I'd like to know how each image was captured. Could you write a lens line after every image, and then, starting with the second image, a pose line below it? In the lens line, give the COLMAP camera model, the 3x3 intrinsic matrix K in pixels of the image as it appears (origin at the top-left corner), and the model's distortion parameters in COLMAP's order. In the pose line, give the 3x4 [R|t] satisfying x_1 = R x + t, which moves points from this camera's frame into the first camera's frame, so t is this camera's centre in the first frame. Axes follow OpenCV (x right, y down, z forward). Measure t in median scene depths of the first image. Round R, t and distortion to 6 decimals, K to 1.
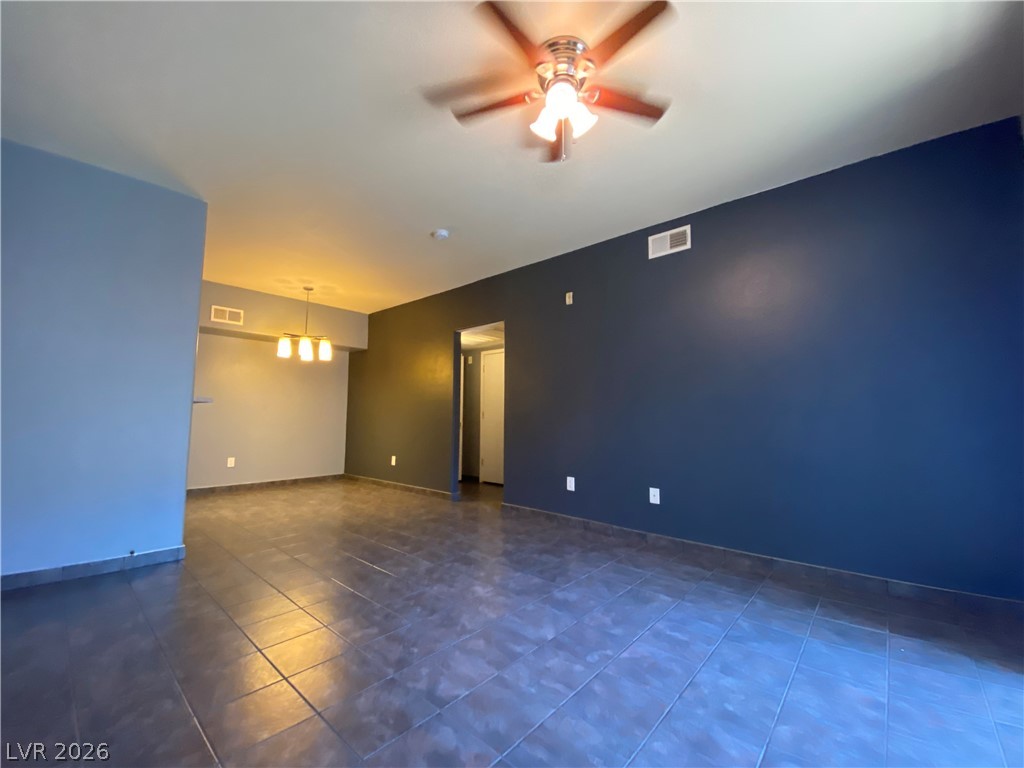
lens RADIAL K [[417.3, 0, 511.2], [0, 417.3, 385.8], [0, 0, 1]] dist [0.011124, -0.001088]
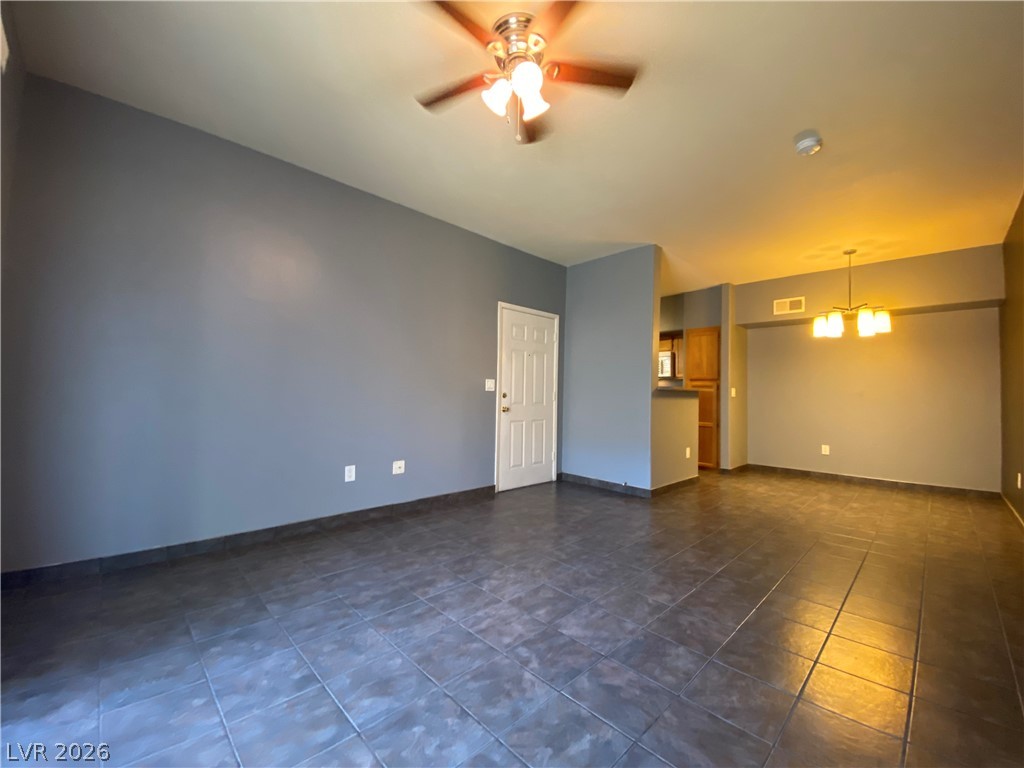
lens RADIAL K [[417.3, 0, 511.1], [0, 417.3, 381.6], [0, 0, 1]] dist [0.011124, -0.001088]
pose [[-0.068060, -0.041648, -0.996812, 1.031485], [0.052283, 0.997607, -0.045251, 0.079779], [0.996310, -0.055196, -0.065719, 0.954484]]
